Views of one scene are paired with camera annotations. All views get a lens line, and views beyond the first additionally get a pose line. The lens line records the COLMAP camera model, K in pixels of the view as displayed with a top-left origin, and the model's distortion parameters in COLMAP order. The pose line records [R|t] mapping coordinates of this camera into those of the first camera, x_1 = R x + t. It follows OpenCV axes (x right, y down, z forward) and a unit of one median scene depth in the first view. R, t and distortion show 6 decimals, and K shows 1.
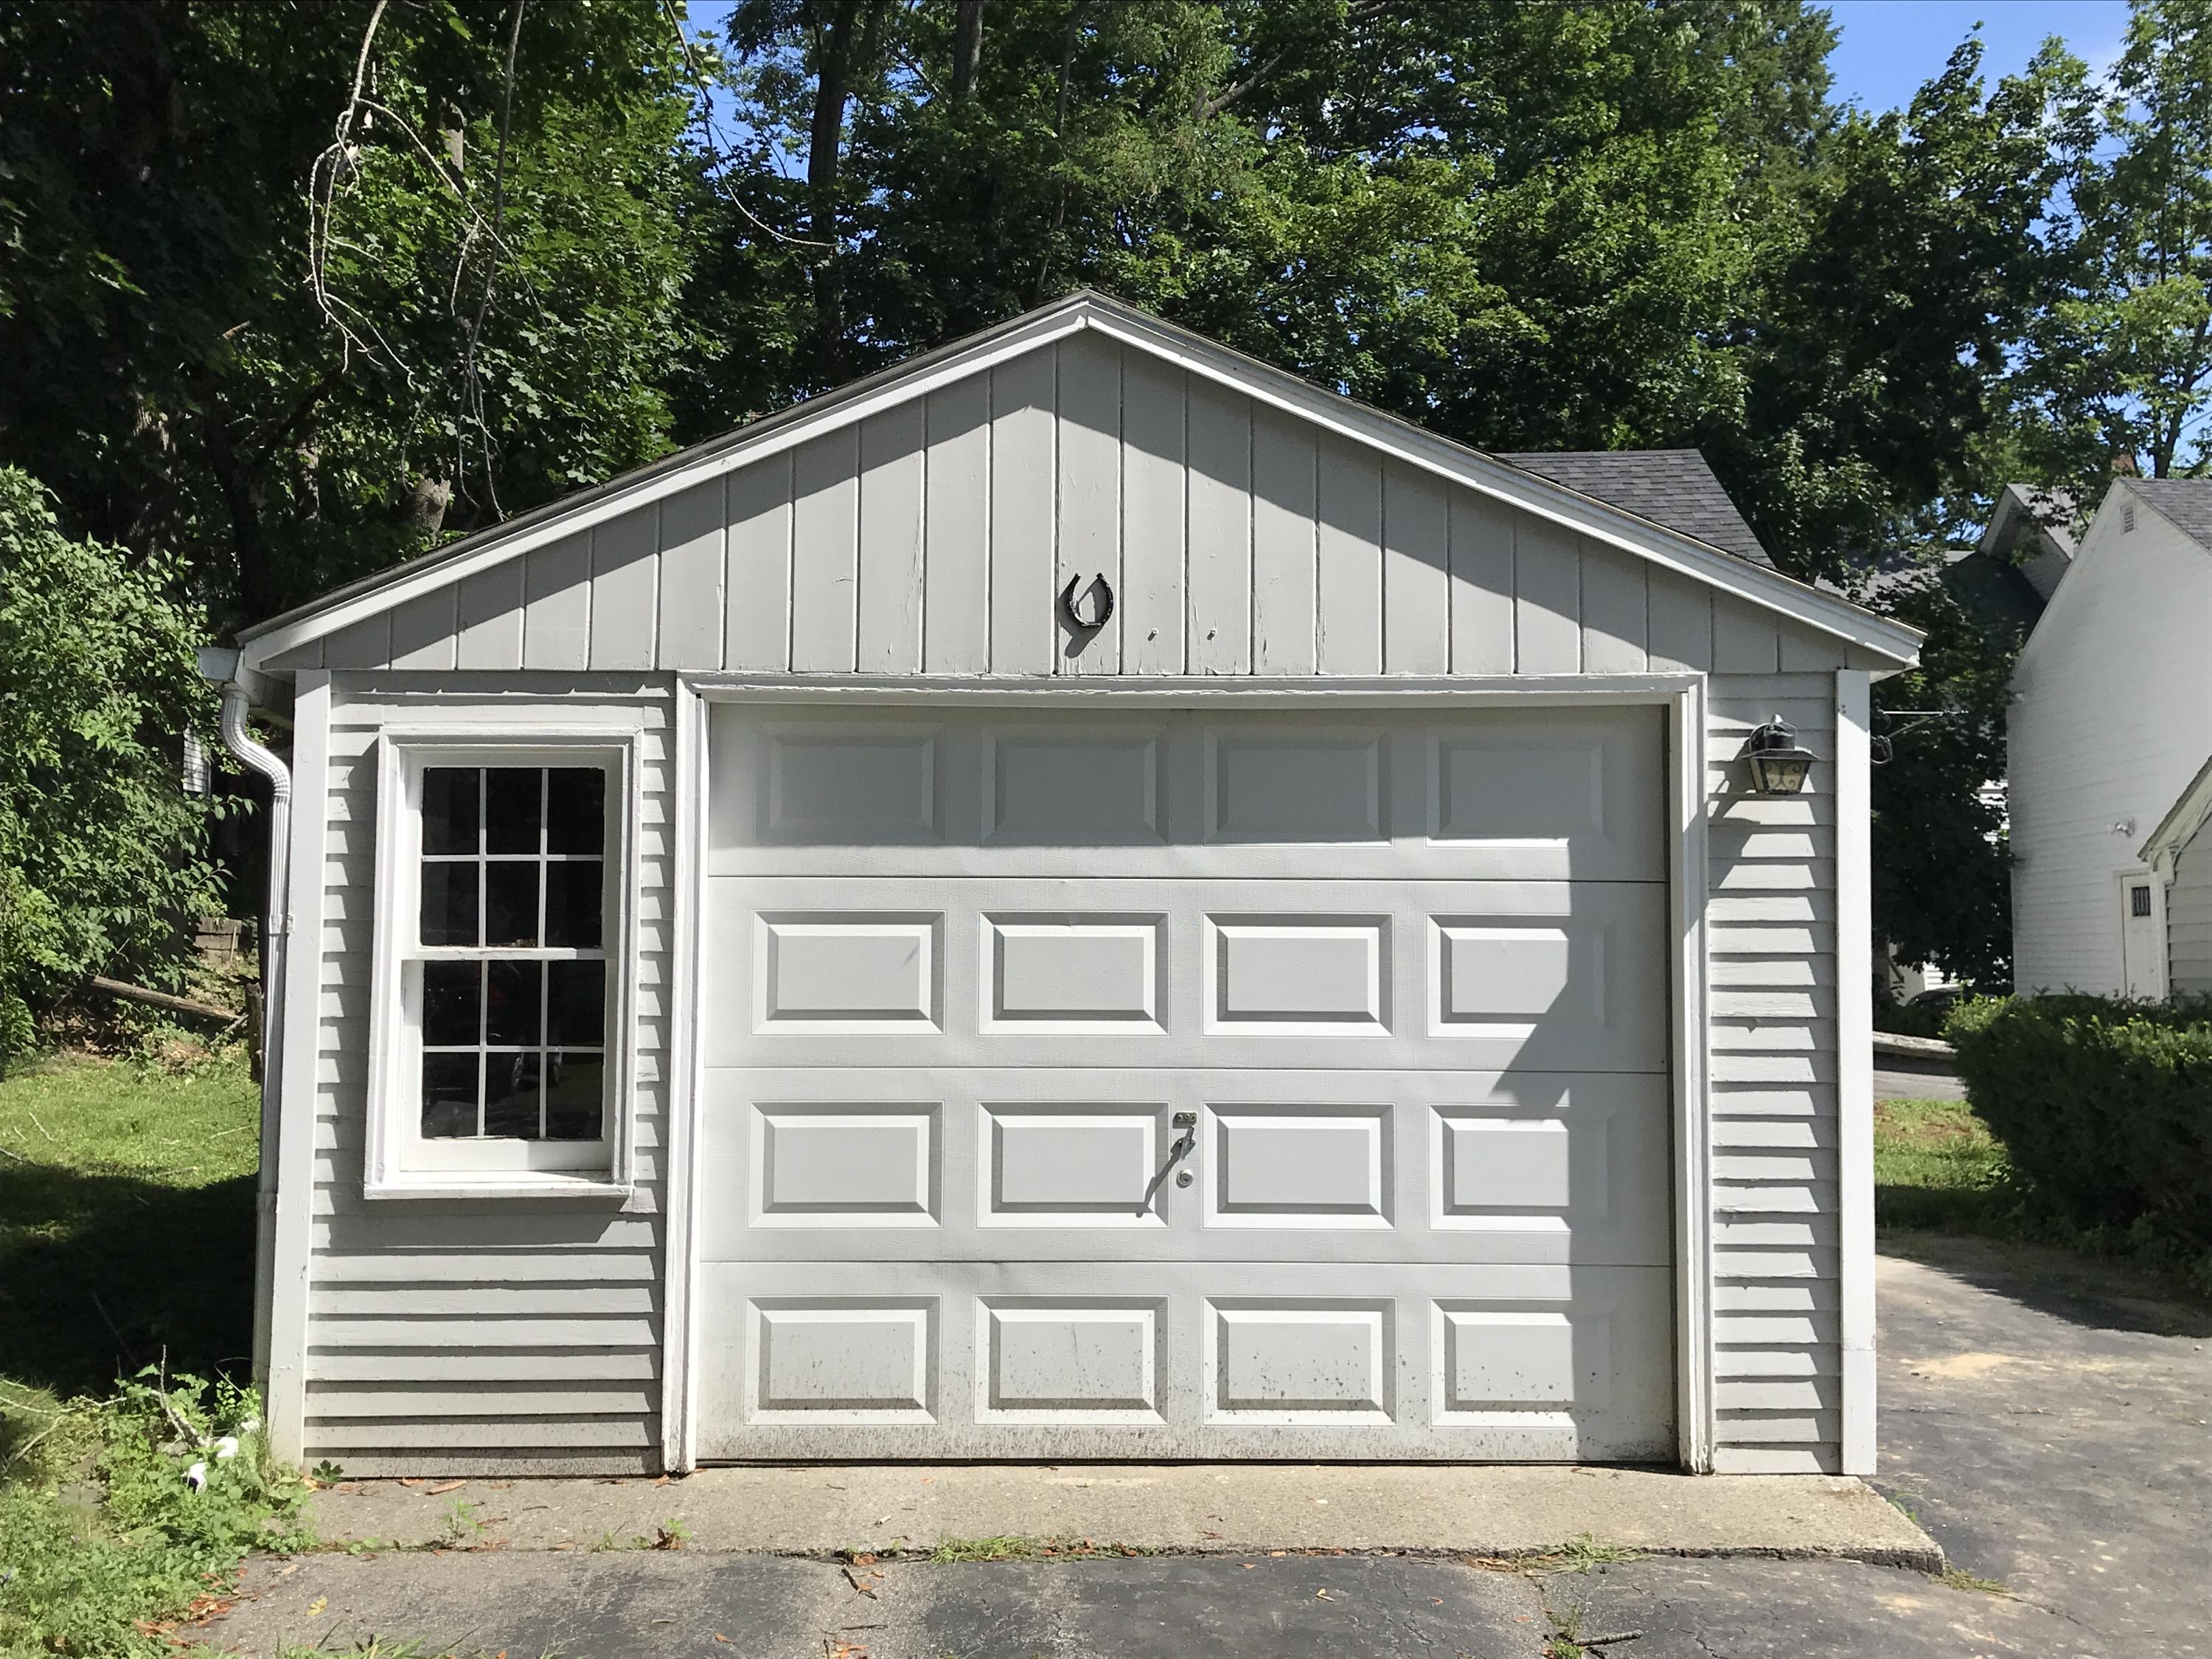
lens RADIAL K [[2309.1, 0, 1105.4], [0, 2309.1, 818.1], [0, 0, 1]] dist [0.053310, 0.000000]
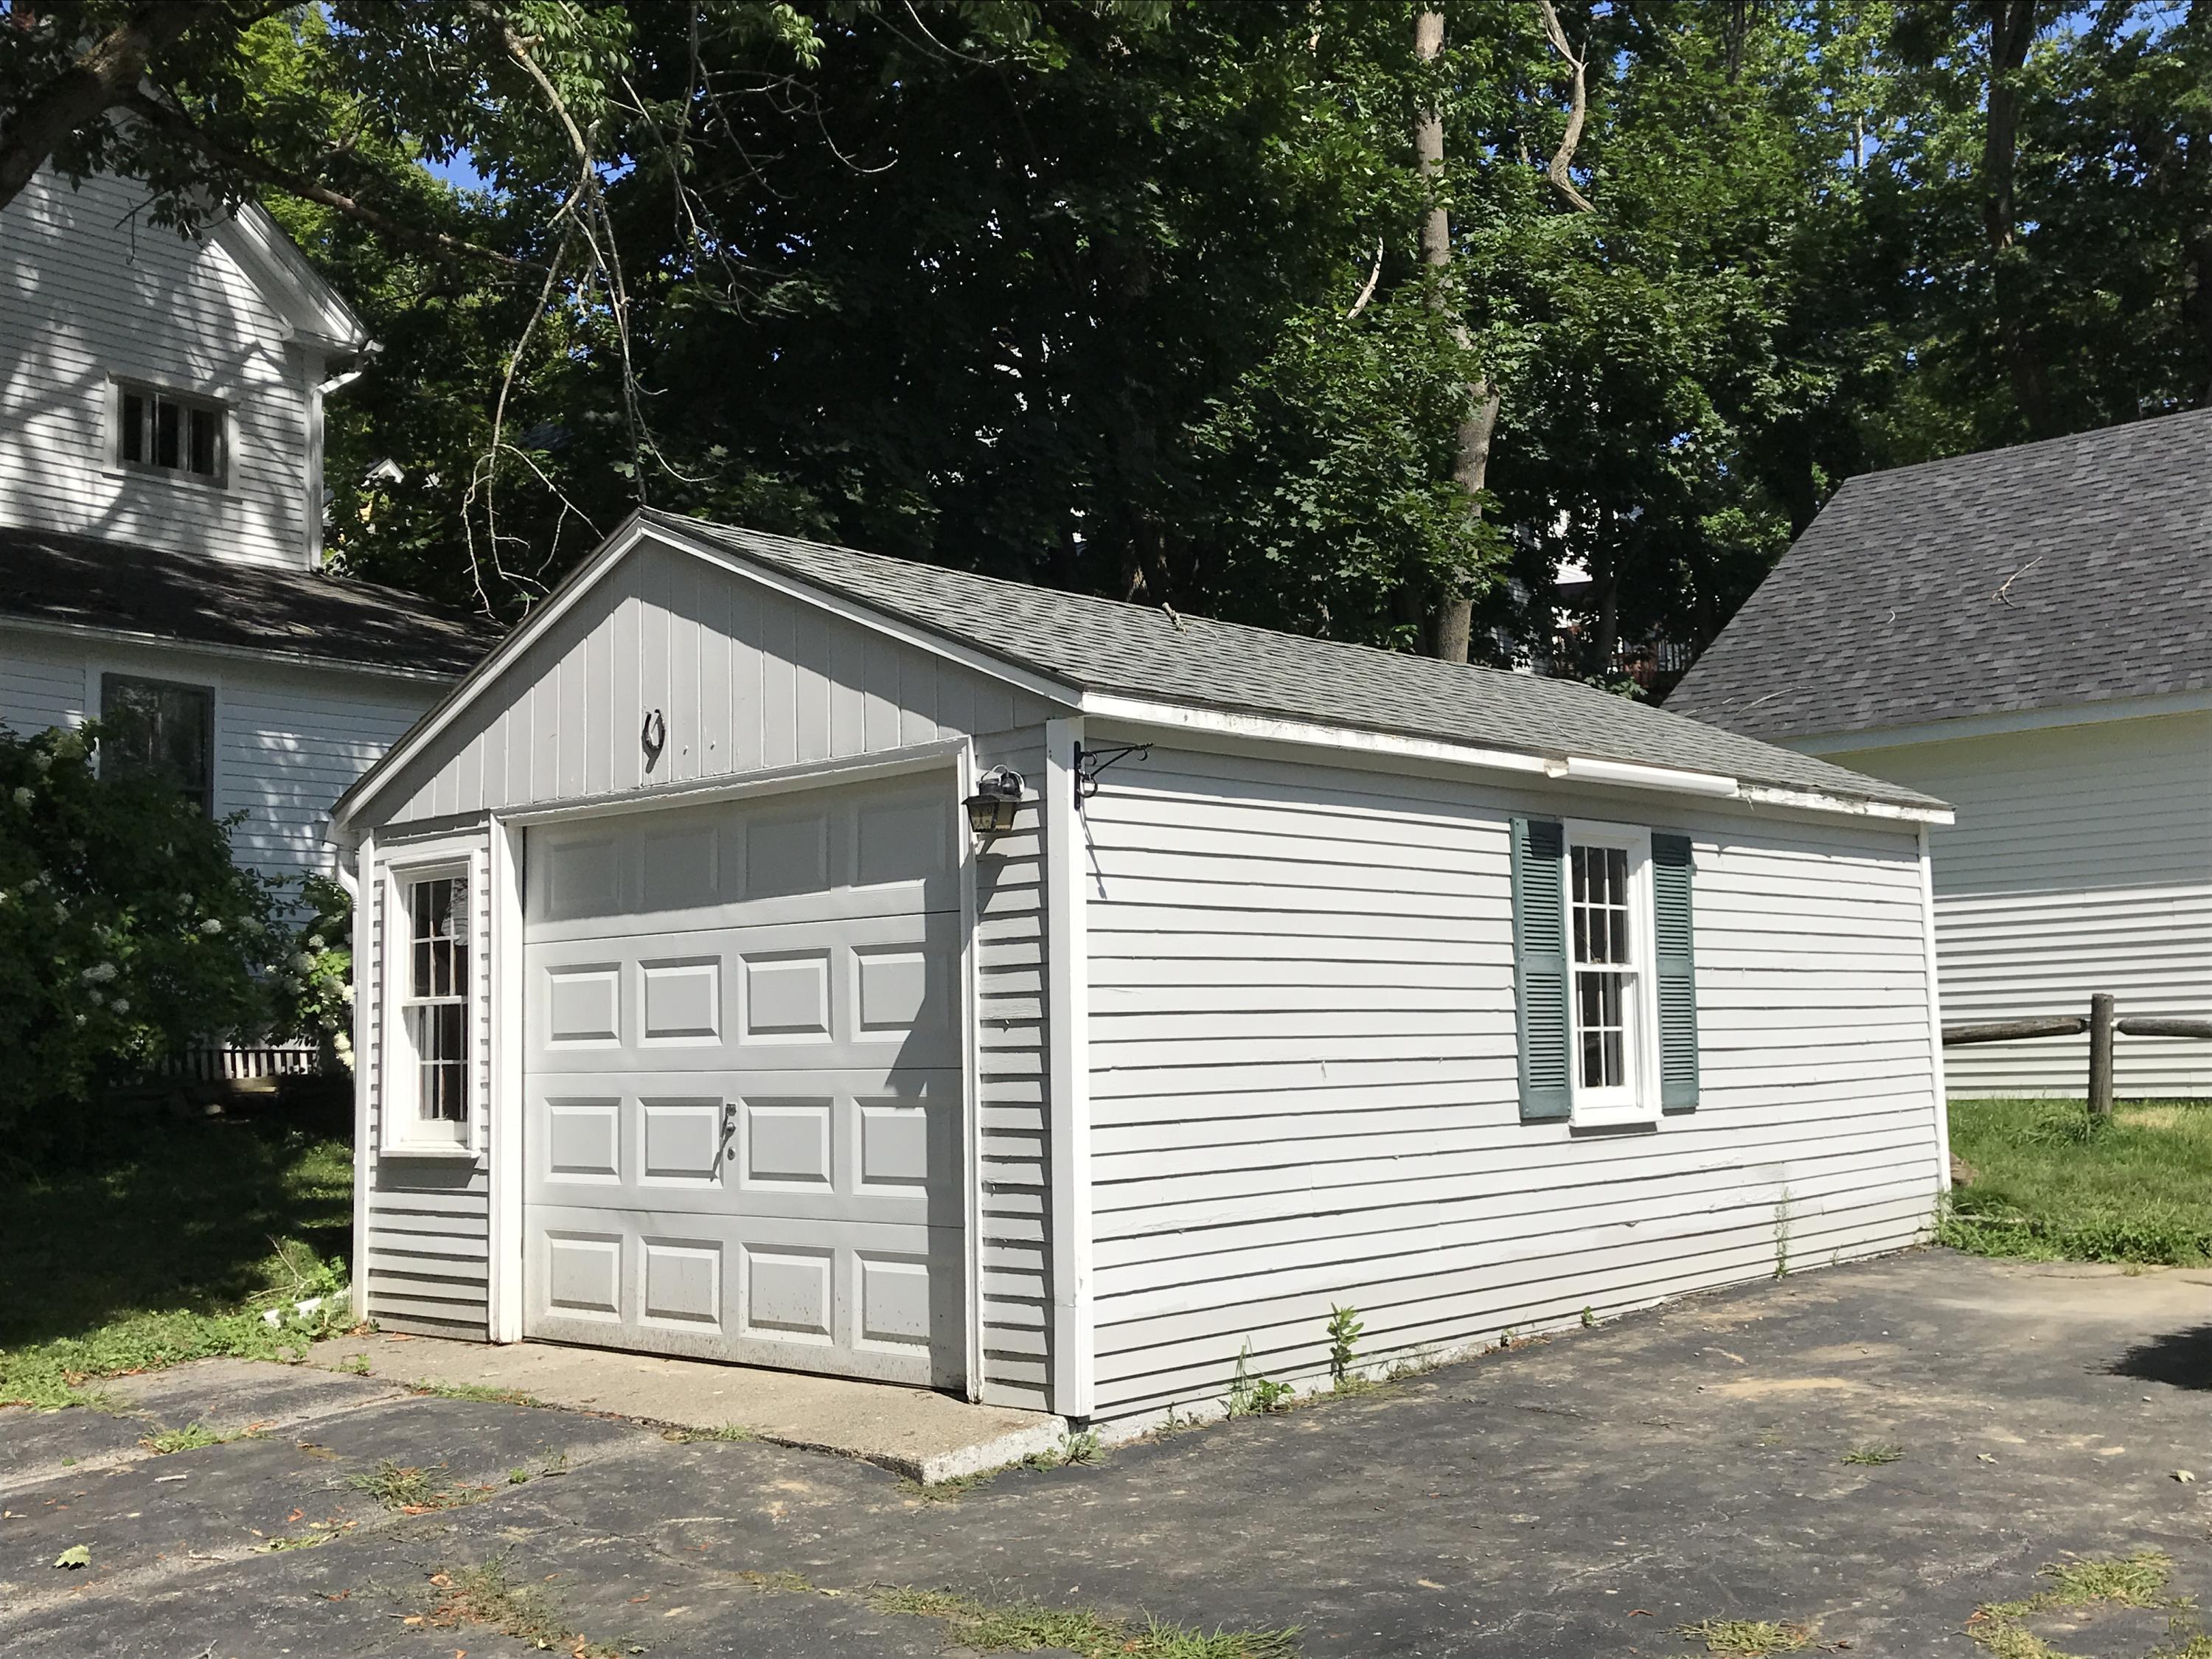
lens RADIAL K [[2309.1, 0, 1107.5], [0, 2309.1, 835.4], [0, 0, 1]] dist [0.053310, 0.000000]
pose [[0.723568, -0.080075, -0.685592, 1.130331], [0.067676, 0.996693, -0.044987, 0.048209], [0.686927, -0.013847, 0.726594, 0.180664]]
